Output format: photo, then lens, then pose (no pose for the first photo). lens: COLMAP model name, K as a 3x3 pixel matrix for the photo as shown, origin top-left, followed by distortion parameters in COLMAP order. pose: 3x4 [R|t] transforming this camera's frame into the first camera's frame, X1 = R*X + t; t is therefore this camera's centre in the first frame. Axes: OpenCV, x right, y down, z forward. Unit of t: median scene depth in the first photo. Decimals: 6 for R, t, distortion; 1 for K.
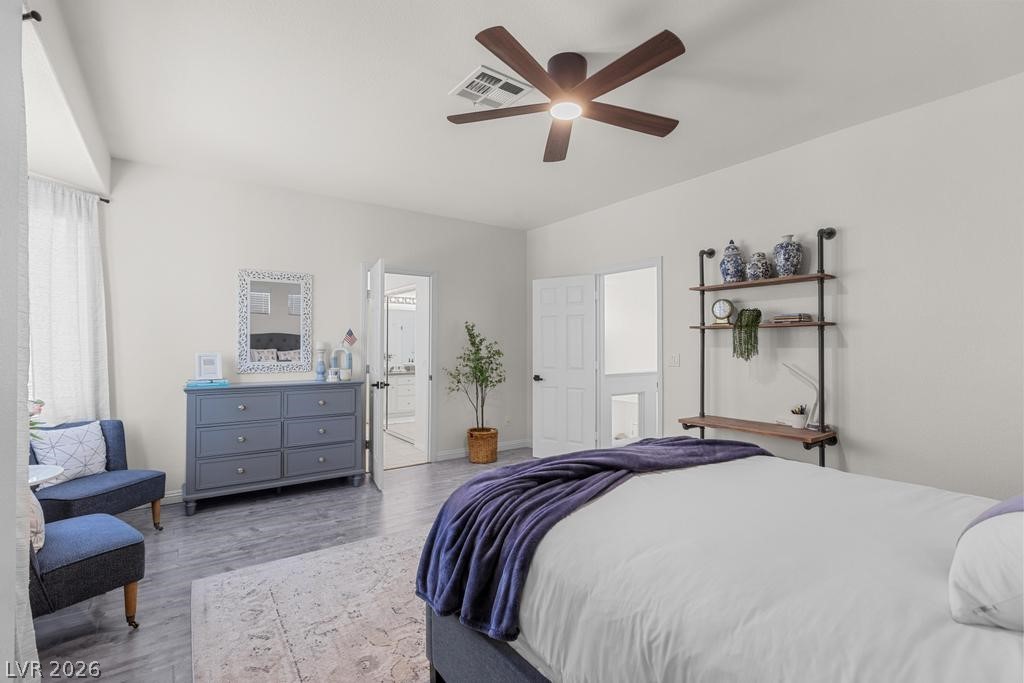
lens RADIAL K [[470.6, 0, 505.7], [0, 470.6, 341.5], [0, 0, 1]] dist [-0.001750, -0.000753]
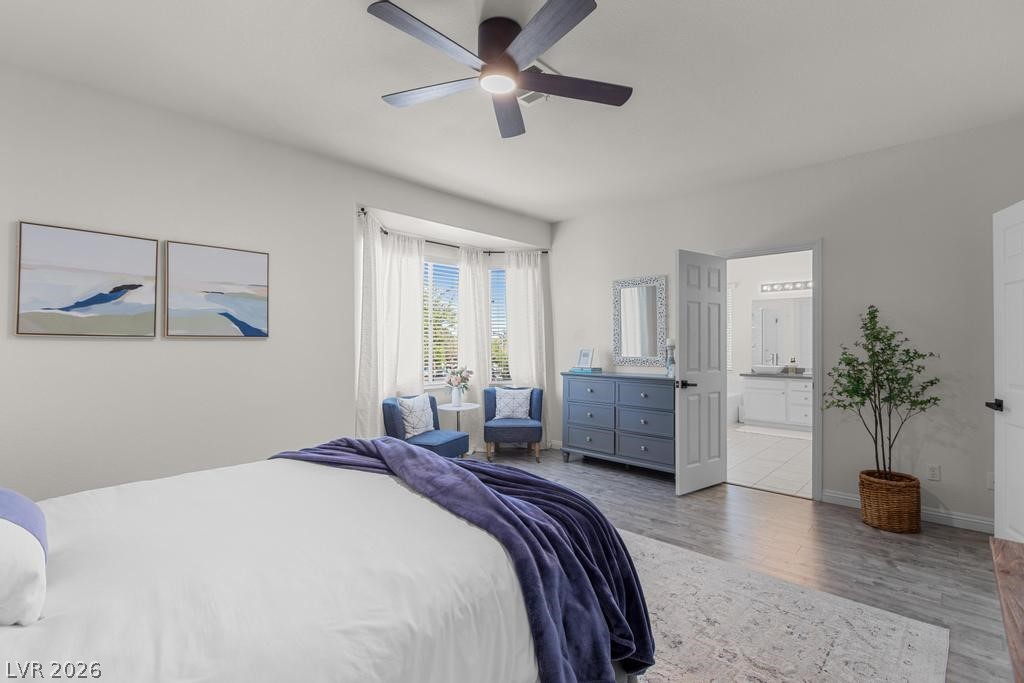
lens RADIAL K [[470.6, 0, 505.7], [0, 470.6, 341.5], [0, 0, 1]] dist [-0.001750, -0.000753]
pose [[0.179630, -0.011281, -0.983670, 0.641019], [-0.002709, 0.999925, -0.011962, 0.022520], [0.983731, 0.004814, 0.179586, 0.526260]]
